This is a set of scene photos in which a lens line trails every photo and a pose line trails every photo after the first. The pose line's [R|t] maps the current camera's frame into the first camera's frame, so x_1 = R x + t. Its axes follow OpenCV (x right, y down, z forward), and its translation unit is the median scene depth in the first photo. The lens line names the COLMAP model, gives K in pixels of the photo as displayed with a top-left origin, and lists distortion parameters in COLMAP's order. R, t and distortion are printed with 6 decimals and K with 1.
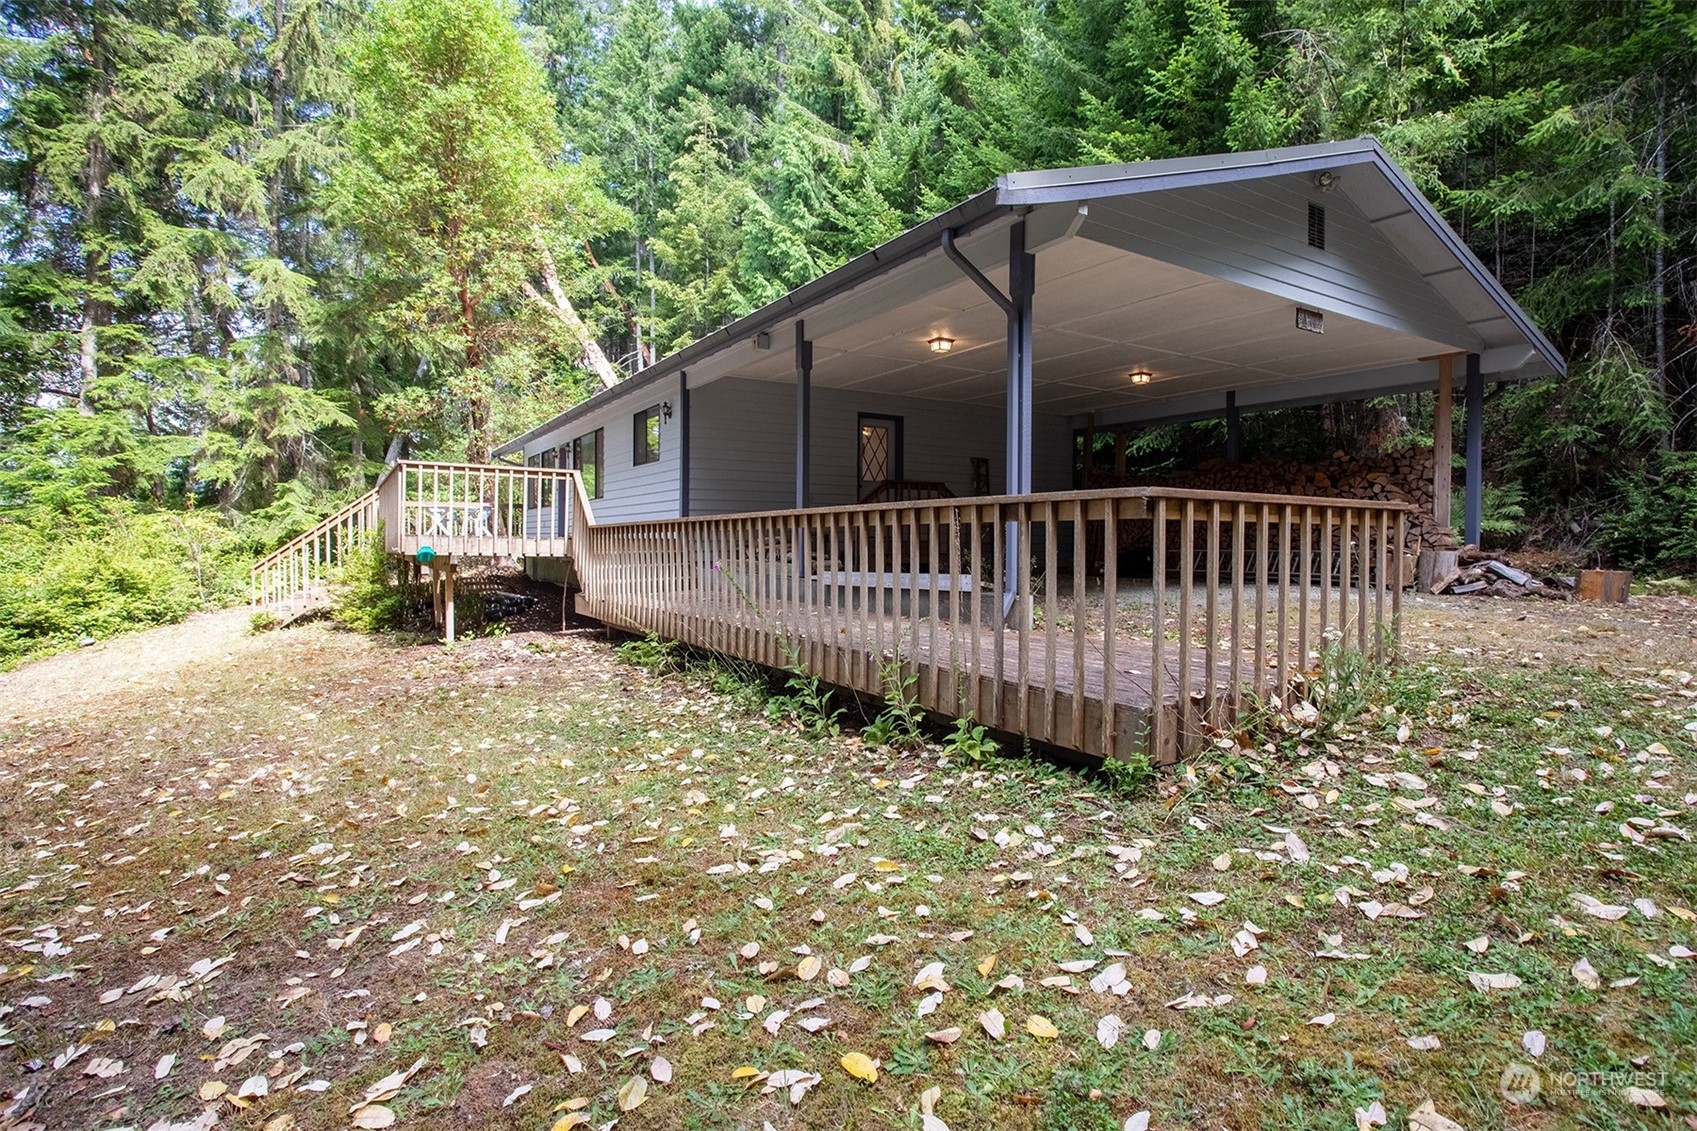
lens RADIAL K [[873.8, 0, 896.9], [0, 873.8, 547.6], [0, 0, 1]] dist [-0.034494, 0.027677]
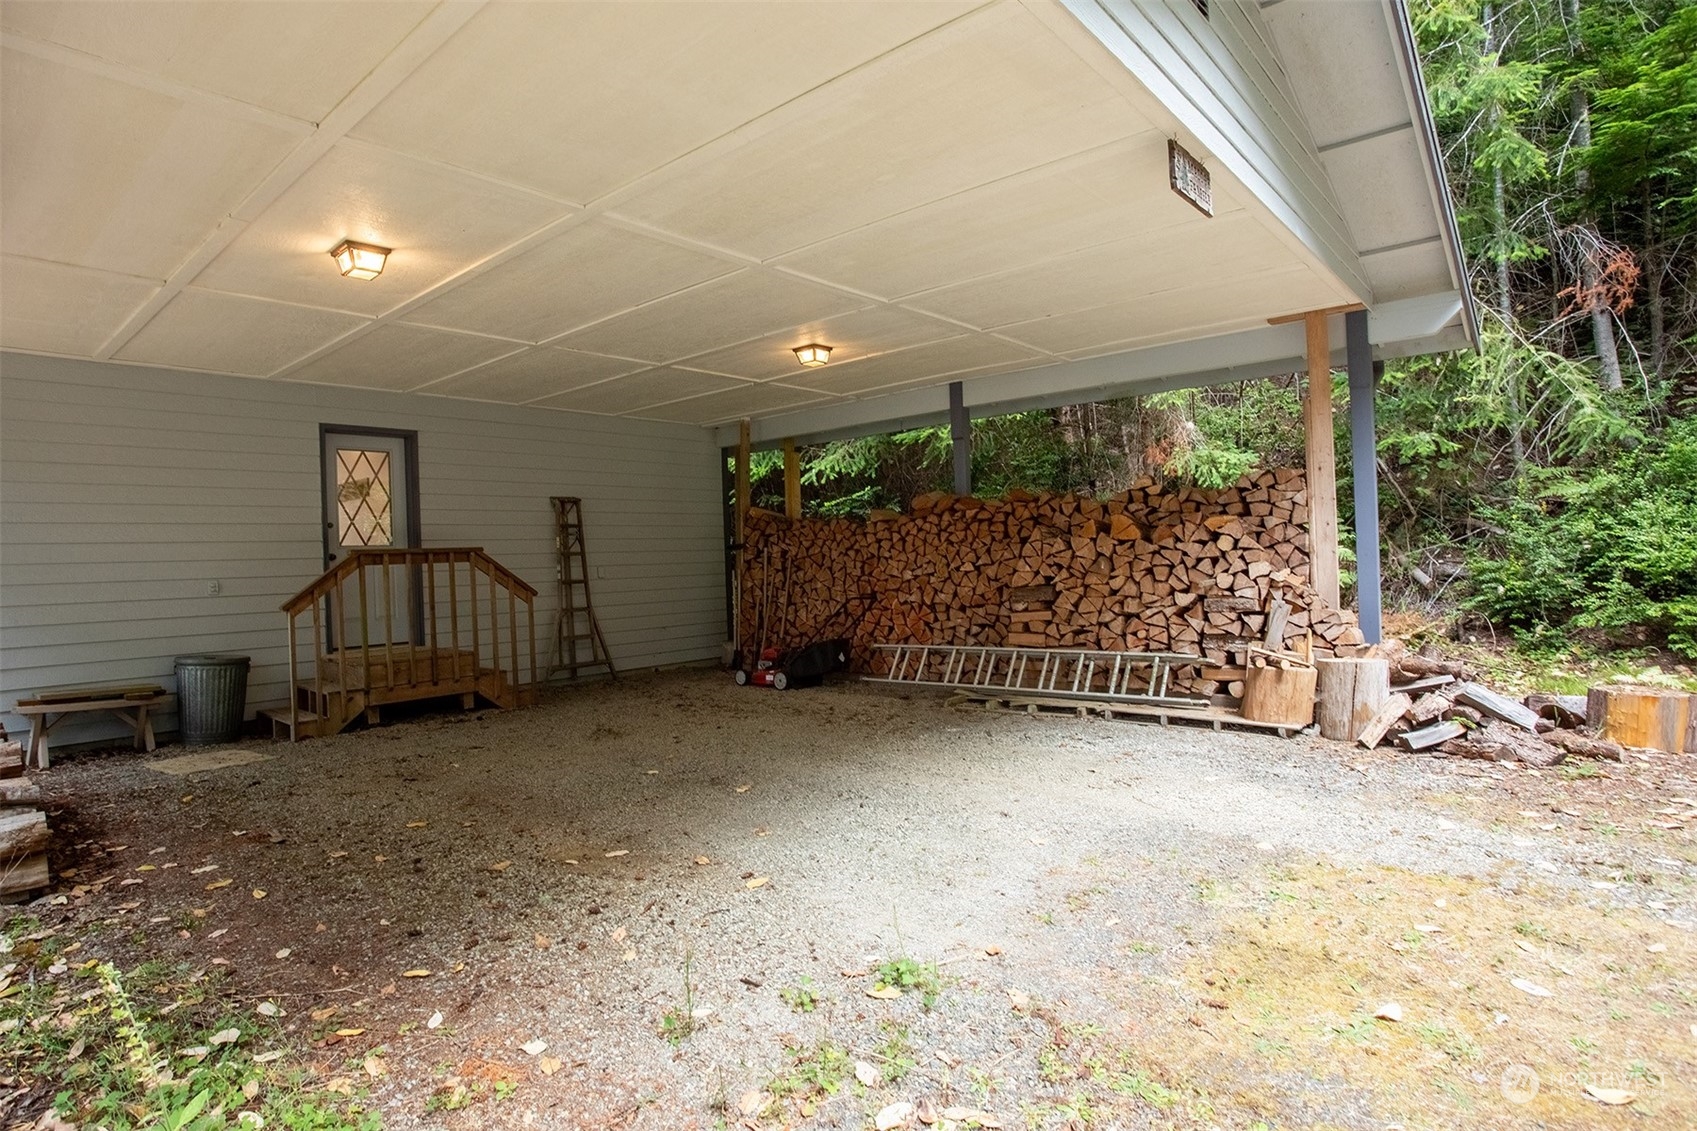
lens RADIAL K [[873.8, 0, 844.0], [0, 873.8, 562.7], [0, 0, 1]] dist [-0.034494, 0.027677]
pose [[0.957339, -0.052673, 0.284128, 0.130214], [0.053535, 0.998555, 0.004735, -0.061649], [-0.283966, 0.010678, 0.958775, 0.450654]]
